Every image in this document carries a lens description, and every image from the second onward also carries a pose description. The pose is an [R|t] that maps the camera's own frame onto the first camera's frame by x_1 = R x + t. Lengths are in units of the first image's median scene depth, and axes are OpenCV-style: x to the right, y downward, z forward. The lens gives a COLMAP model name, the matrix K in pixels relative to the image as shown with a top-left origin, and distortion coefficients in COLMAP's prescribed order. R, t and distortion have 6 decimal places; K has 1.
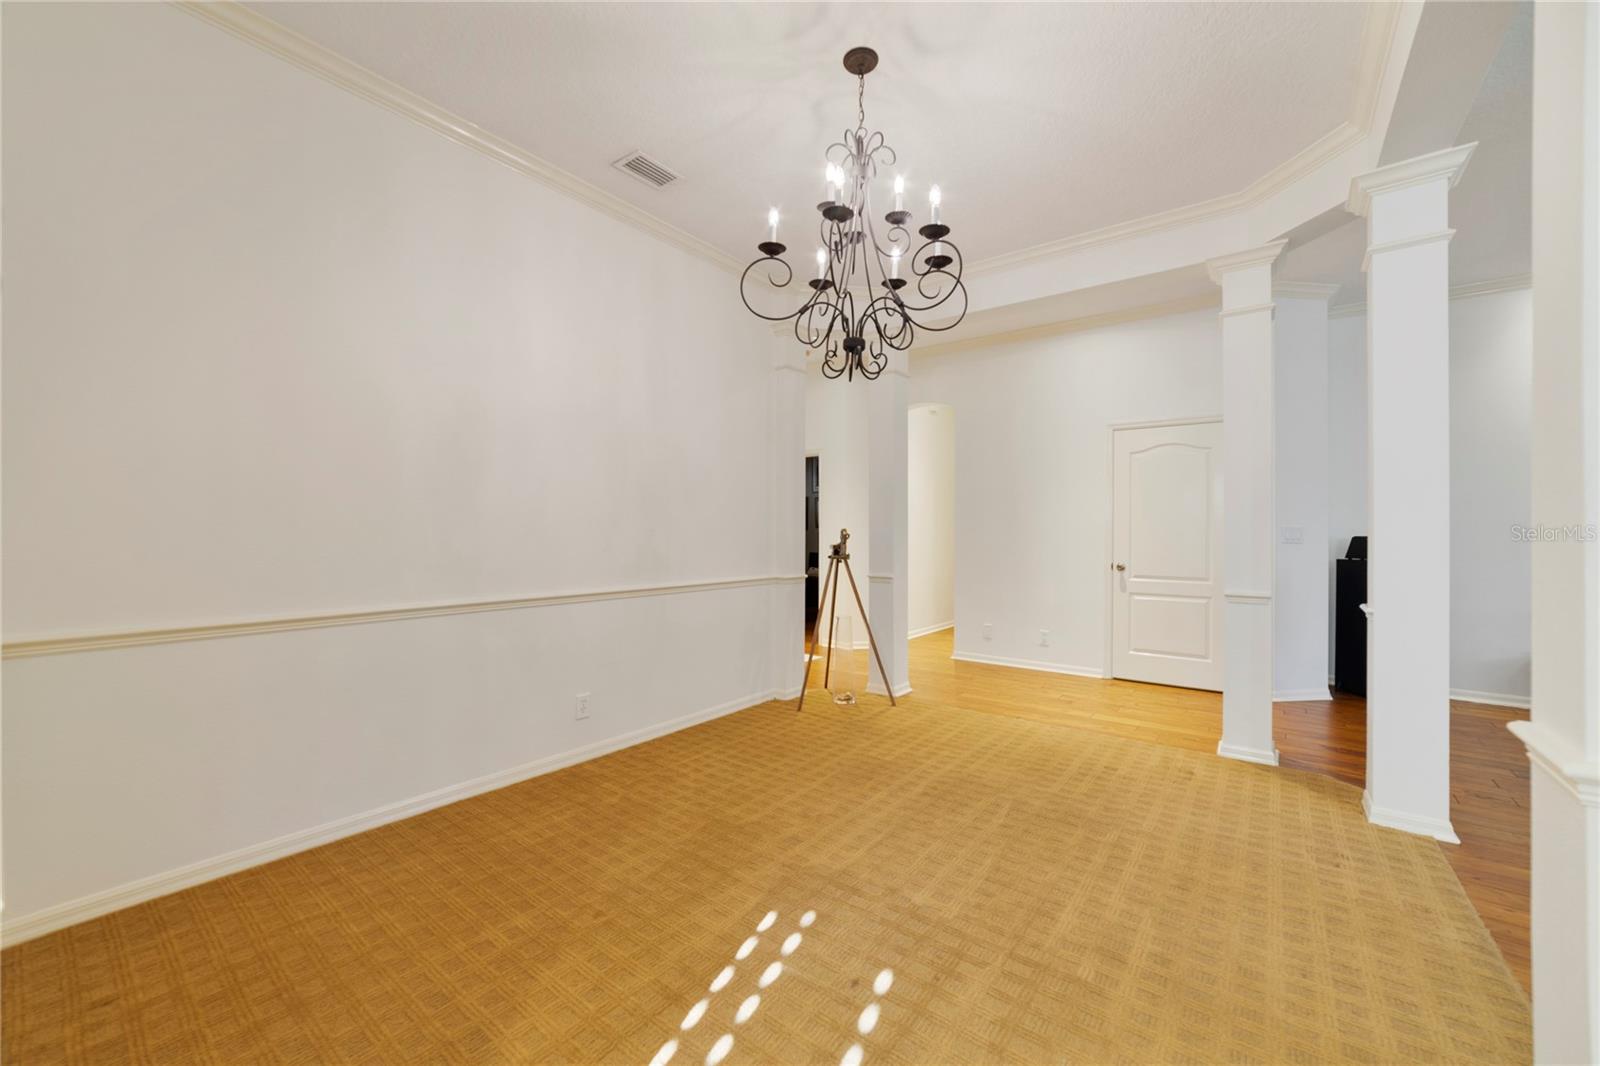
lens RADIAL K [[617.3, 0, 800.0], [0, 617.3, 533.9], [0, 0, 1]] dist [-0.006363, 0.002067]
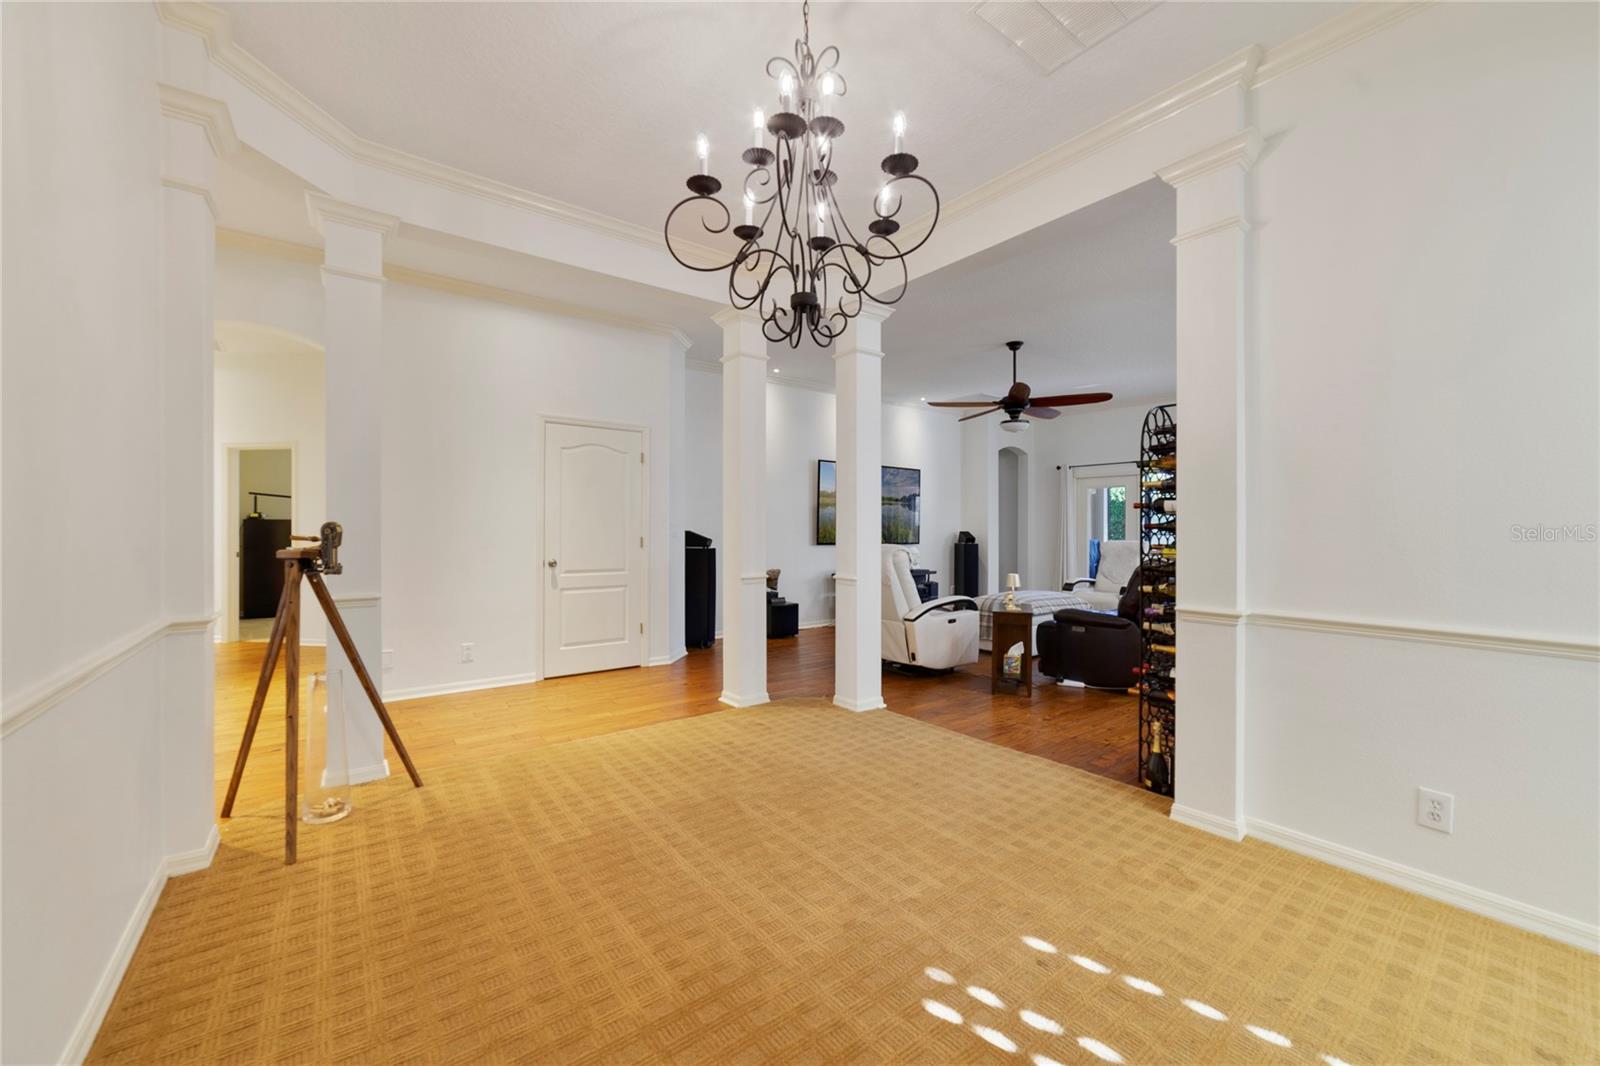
lens RADIAL K [[617.3, 0, 814.2], [0, 617.3, 535.3], [0, 0, 1]] dist [-0.006363, 0.002067]
pose [[0.266080, -0.010427, 0.963894, -0.489939], [-0.000335, 0.999940, 0.010909, -0.002593], [-0.963951, -0.003225, 0.266061, 0.533539]]
